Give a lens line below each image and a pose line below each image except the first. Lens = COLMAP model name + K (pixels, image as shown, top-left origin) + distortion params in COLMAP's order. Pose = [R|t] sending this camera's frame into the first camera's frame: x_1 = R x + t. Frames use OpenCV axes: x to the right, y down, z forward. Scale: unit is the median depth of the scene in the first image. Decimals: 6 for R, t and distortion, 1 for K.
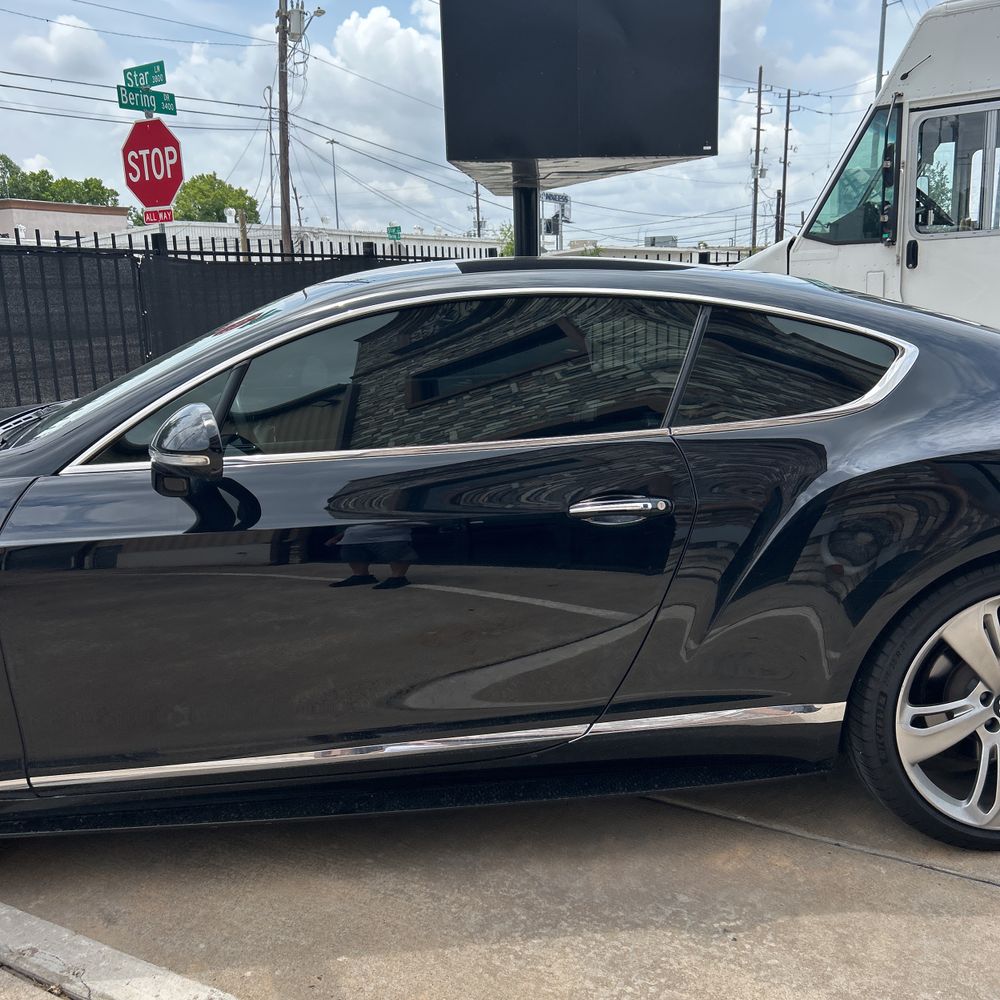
lens RADIAL K [[1004.5, 0, 496.7], [0, 1004.5, 513.1], [0, 0, 1]] dist [0.018124, -0.002540]
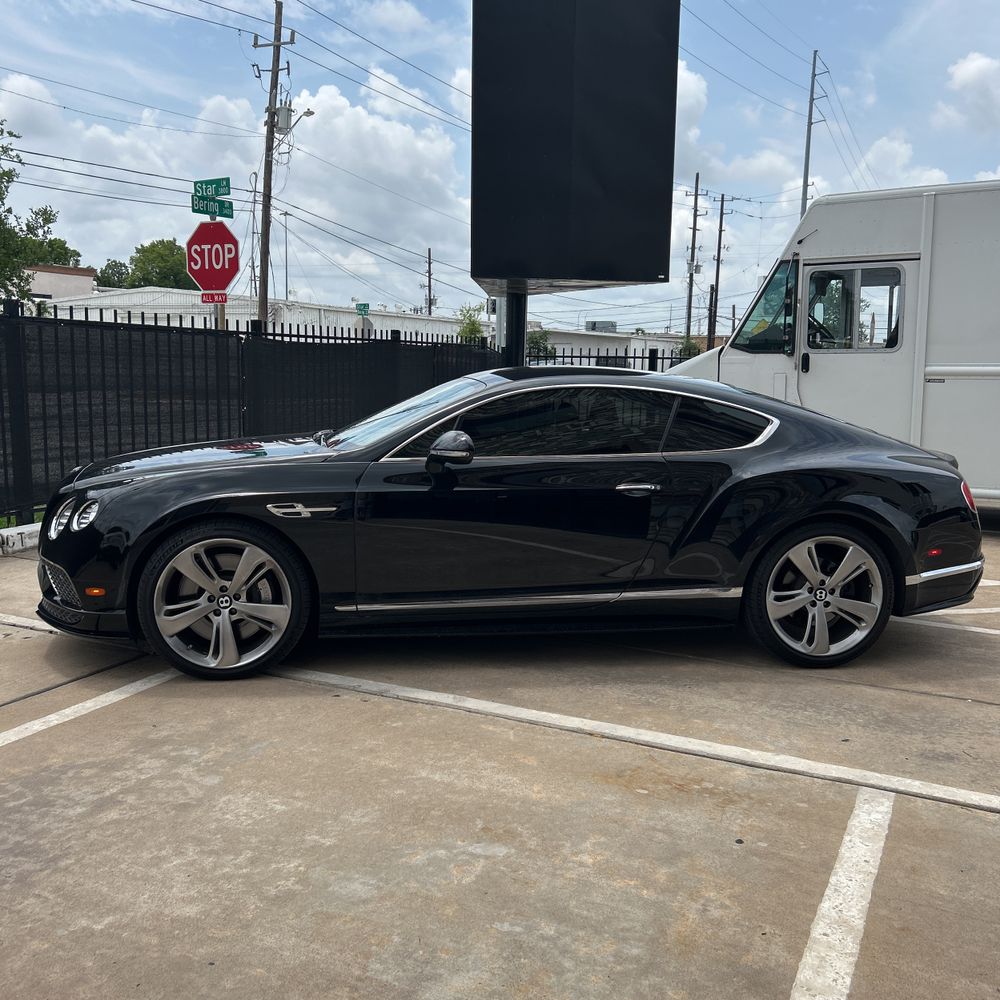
lens RADIAL K [[1013.8, 0, 500.0], [0, 1013.8, 500.0], [0, 0, 1]] dist [0.089738, -0.162803]
pose [[0.996833, 0.037705, 0.070017, -0.070059], [-0.031562, 0.995720, -0.086860, 0.047291], [-0.072992, 0.084375, 0.993757, -0.243787]]
